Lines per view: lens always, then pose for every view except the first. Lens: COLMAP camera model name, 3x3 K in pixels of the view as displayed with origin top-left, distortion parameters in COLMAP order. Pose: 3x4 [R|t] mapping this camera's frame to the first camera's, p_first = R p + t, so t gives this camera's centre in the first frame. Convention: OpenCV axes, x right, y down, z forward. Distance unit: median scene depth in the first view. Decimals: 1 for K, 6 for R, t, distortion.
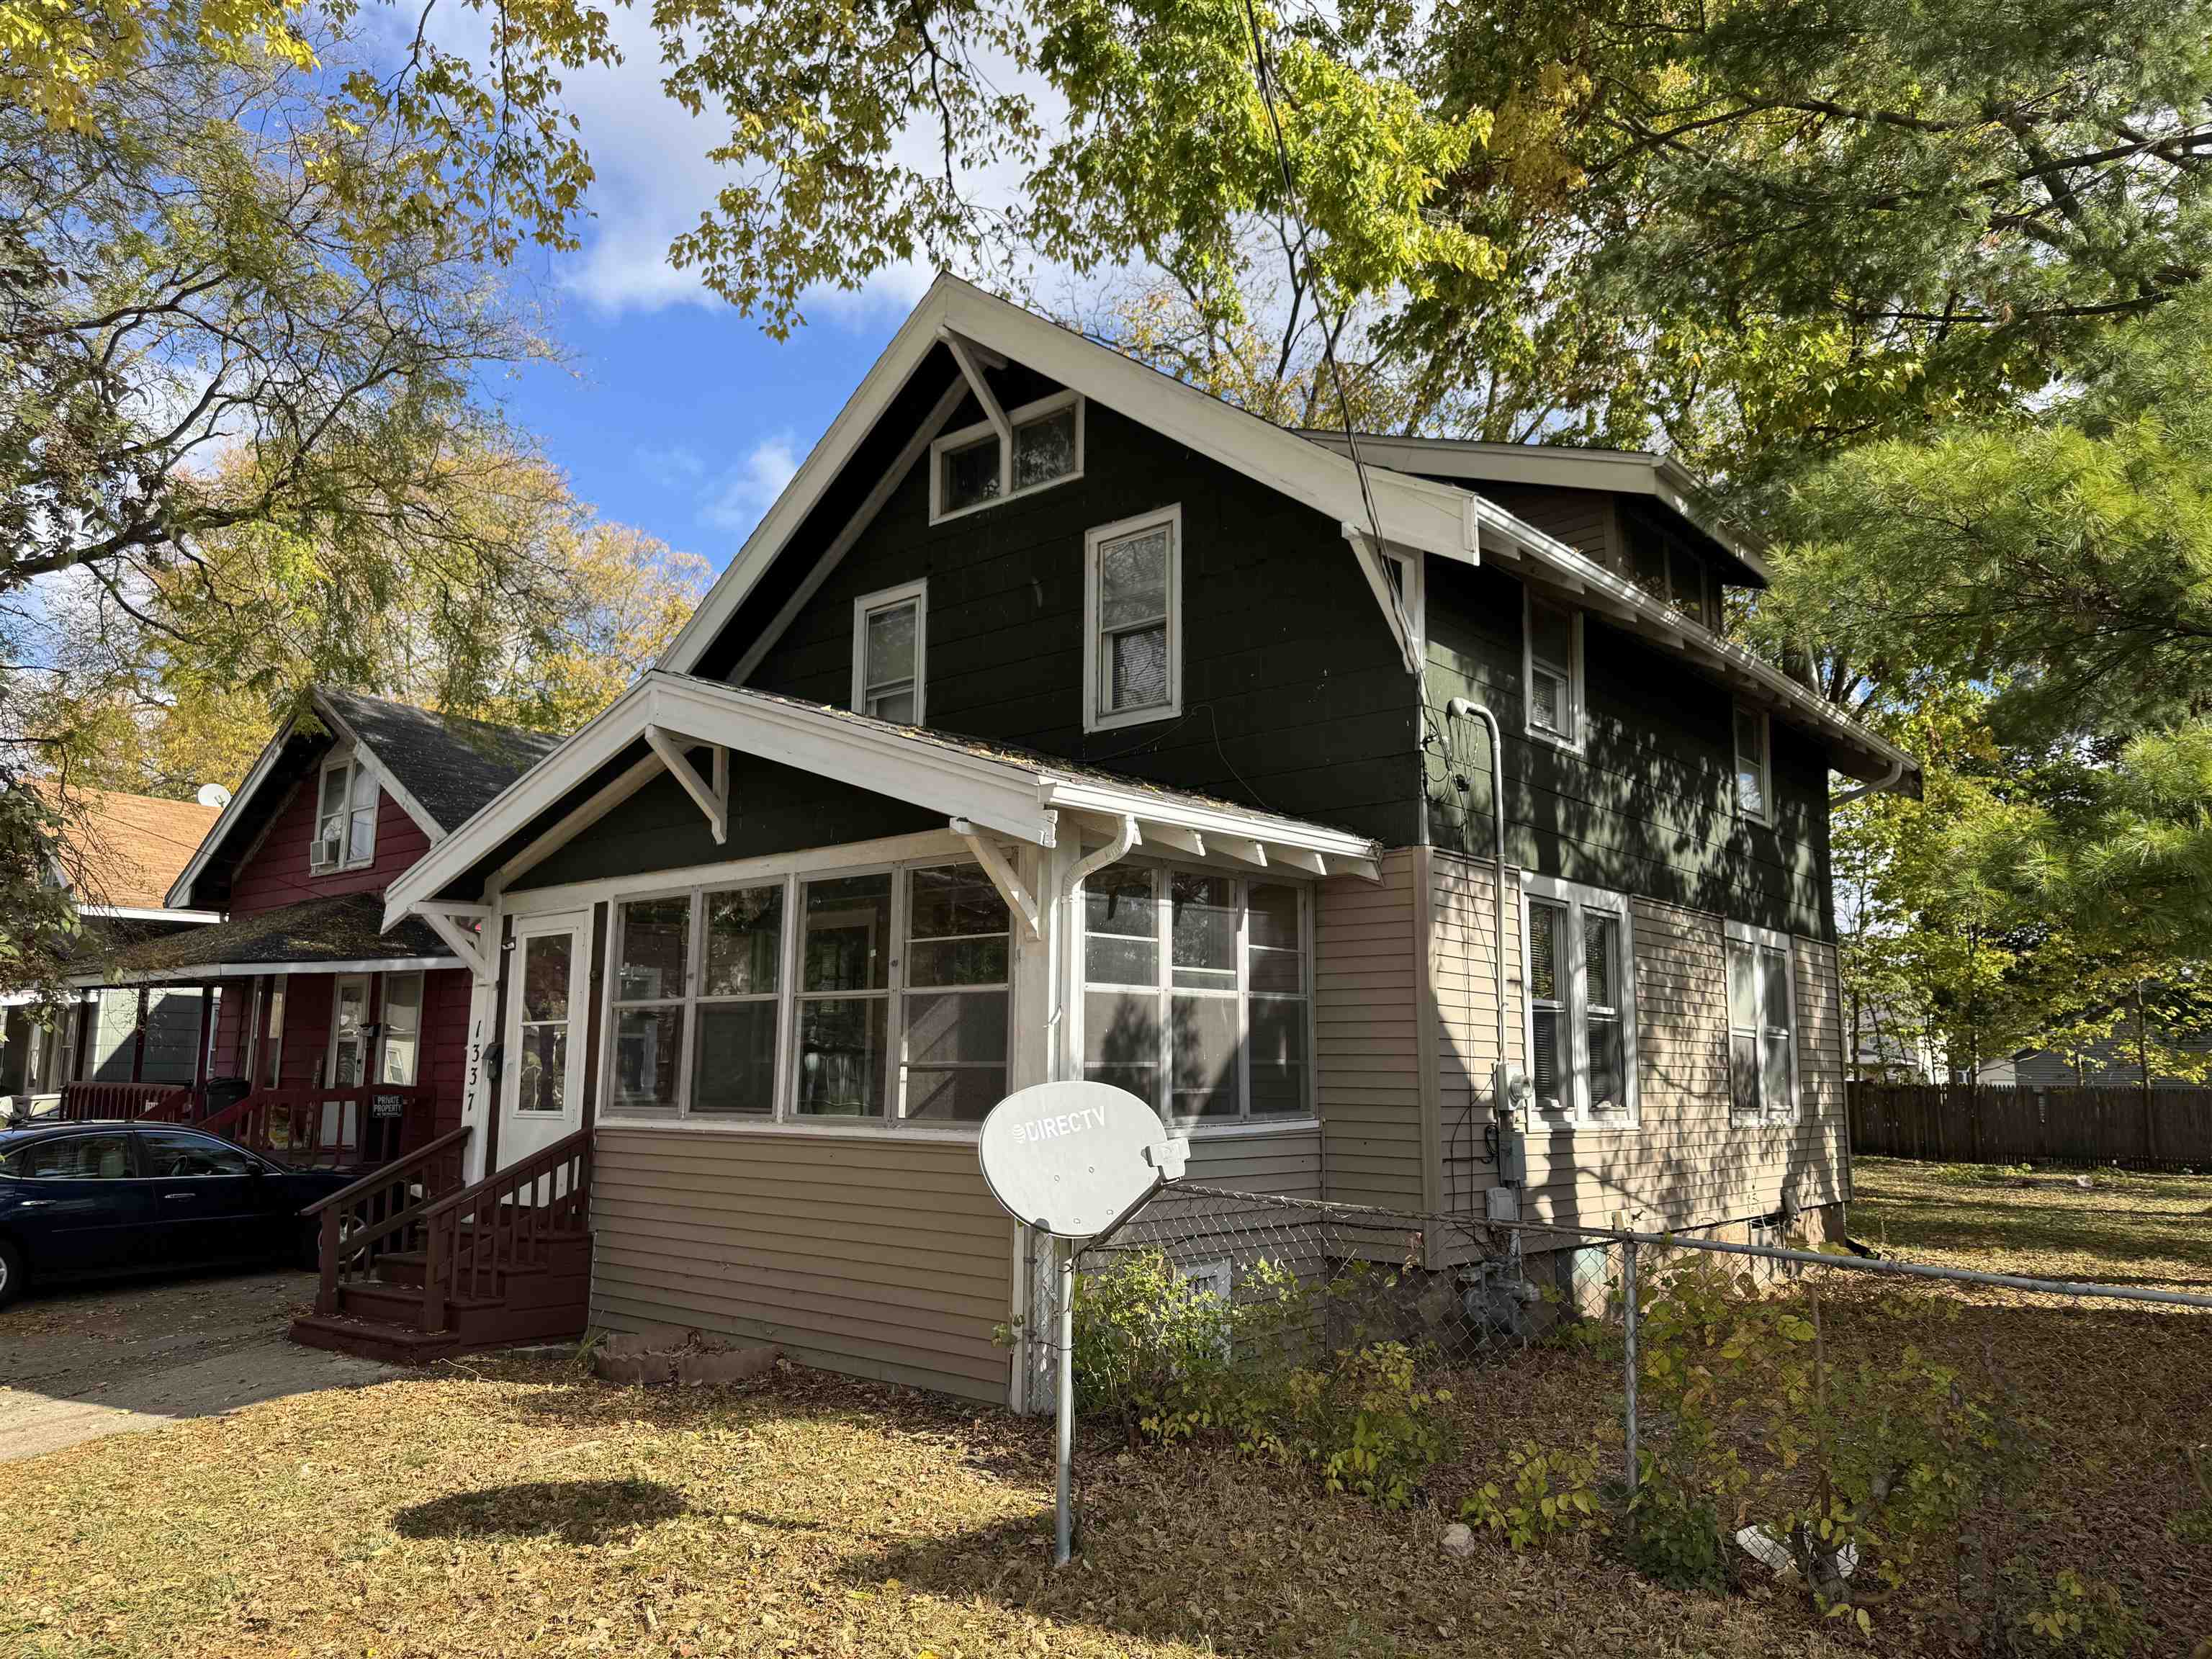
lens RADIAL K [[1560.9, 0, 1106.0], [0, 1560.9, 829.5], [0, 0, 1]] dist [0.077287, 0.000312]
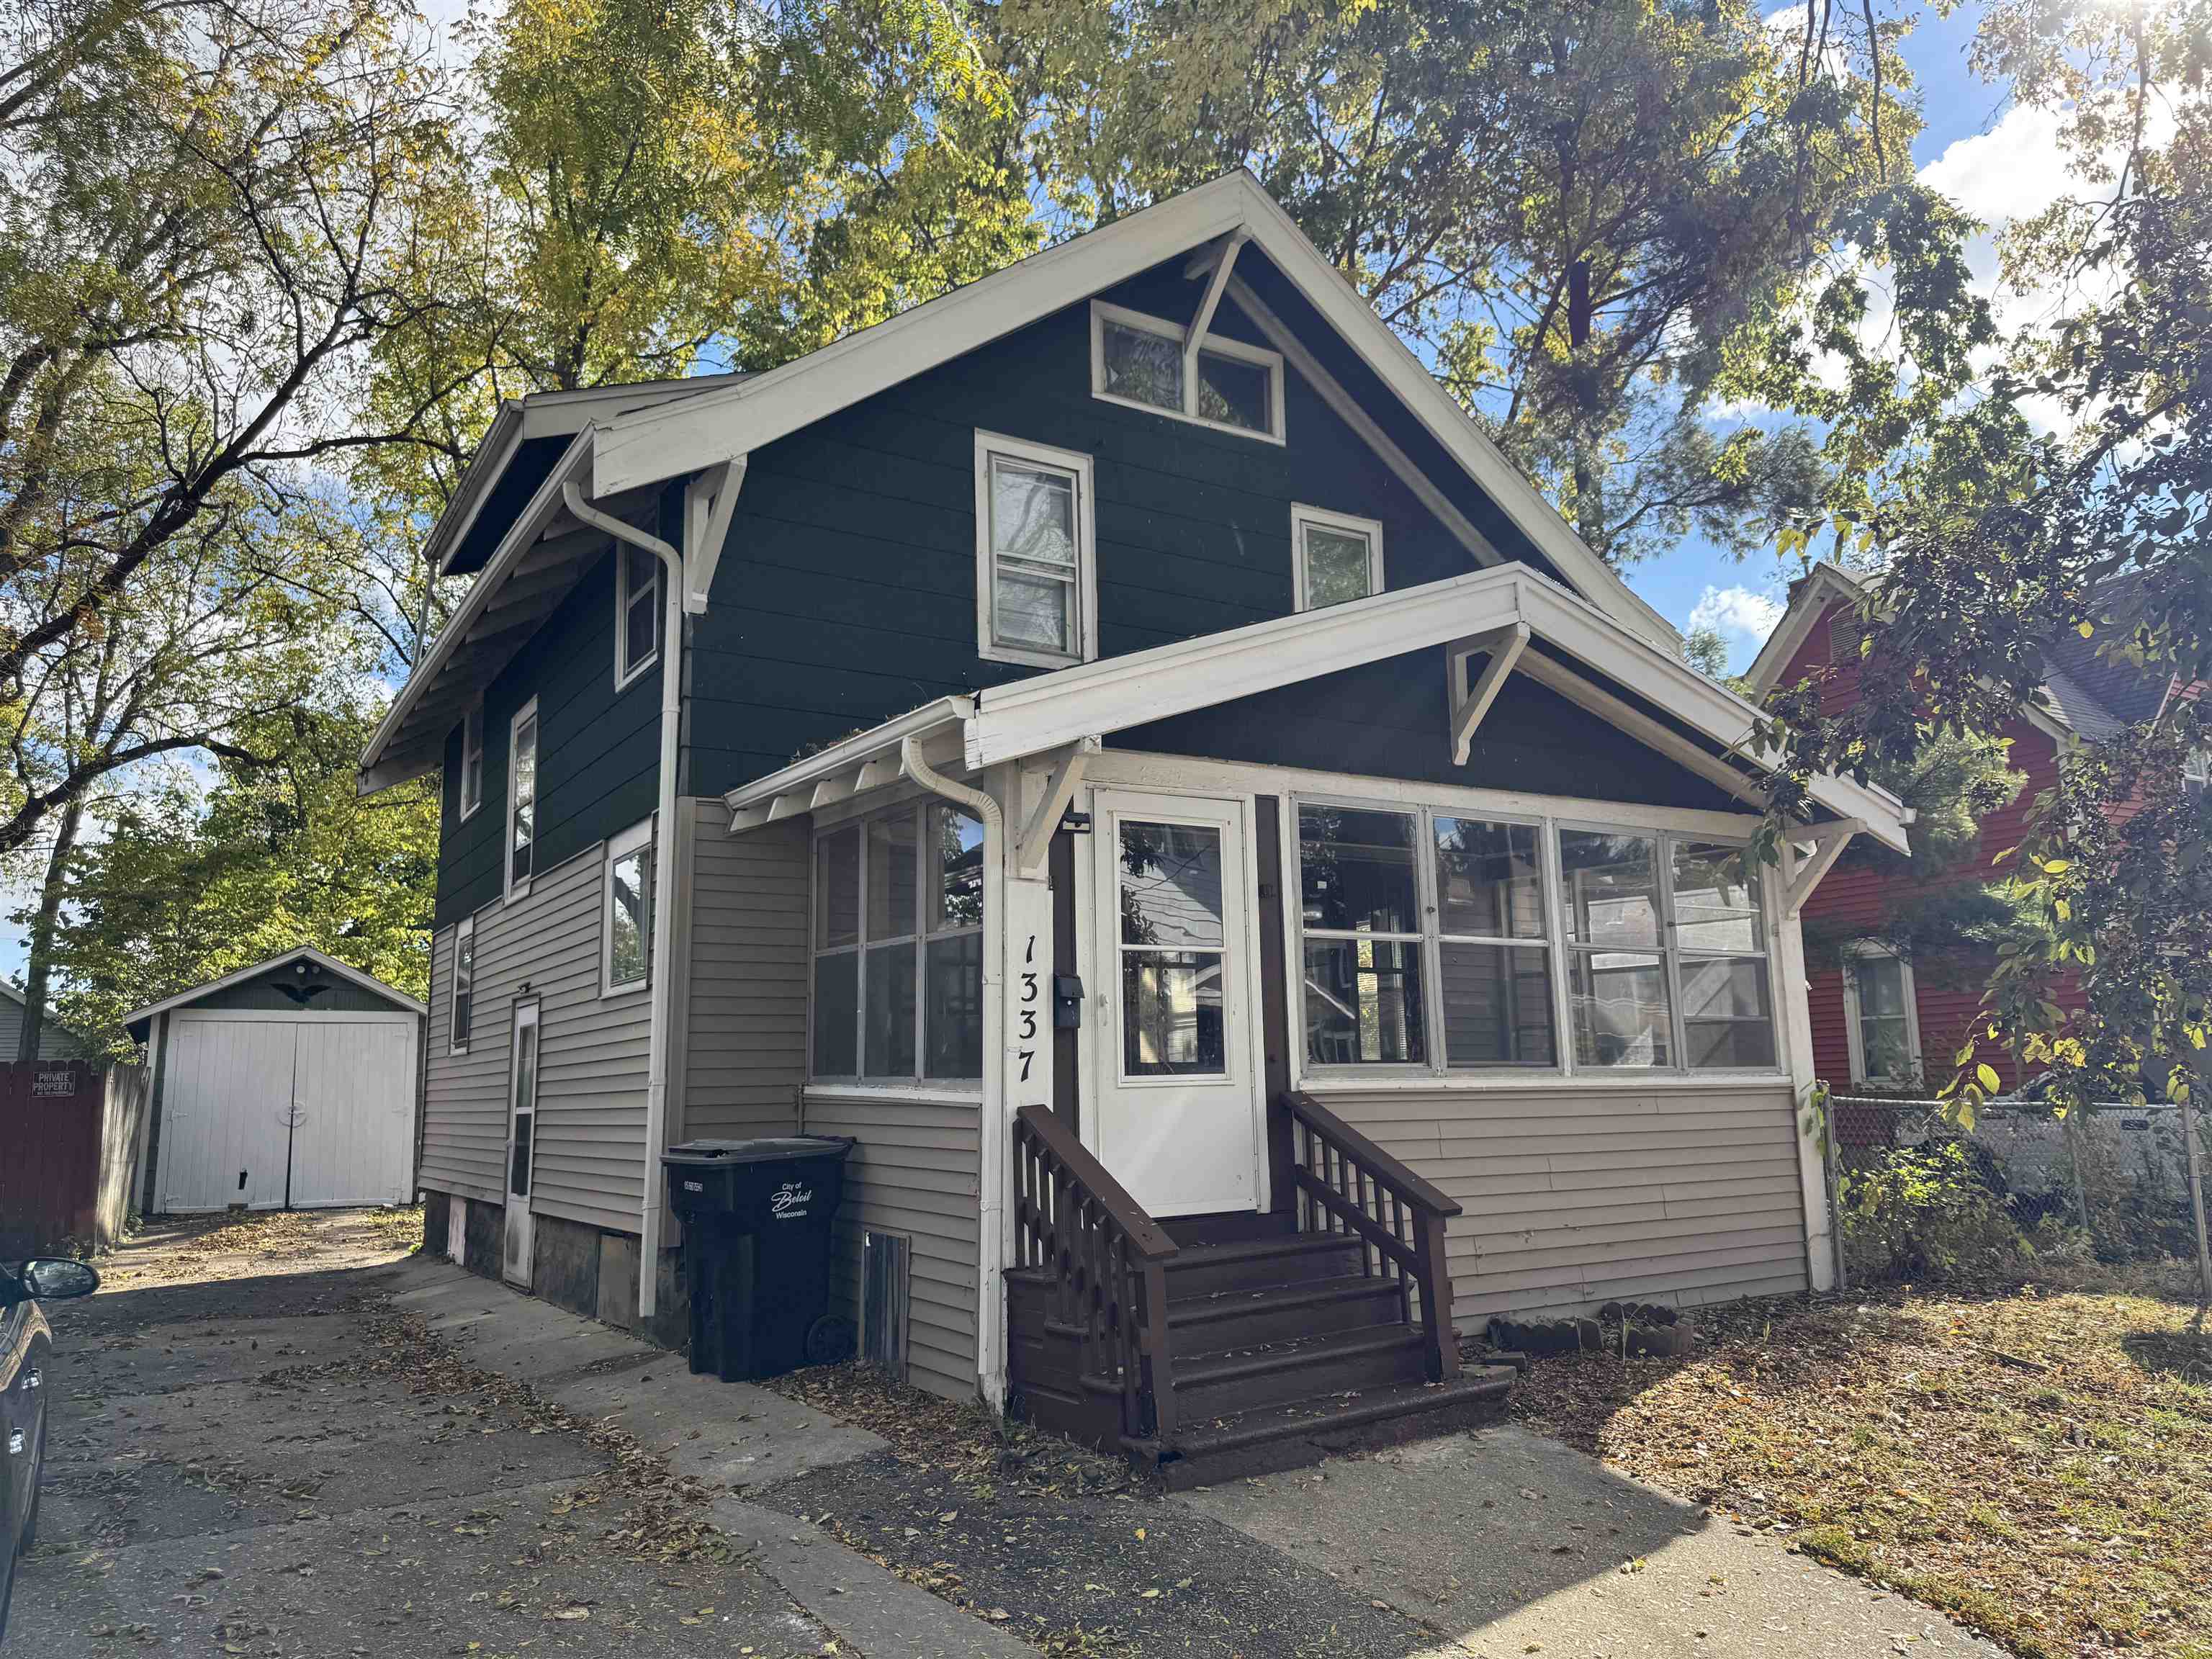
lens RADIAL K [[1560.9, 0, 1106.0], [0, 1560.9, 829.5], [0, 0, 1]] dist [0.077287, 0.000312]
pose [[0.291092, 0.140508, 0.946321, -1.017358], [-0.127173, 0.986061, -0.107290, 0.147315], [-0.948205, -0.089115, 0.304904, 0.820348]]
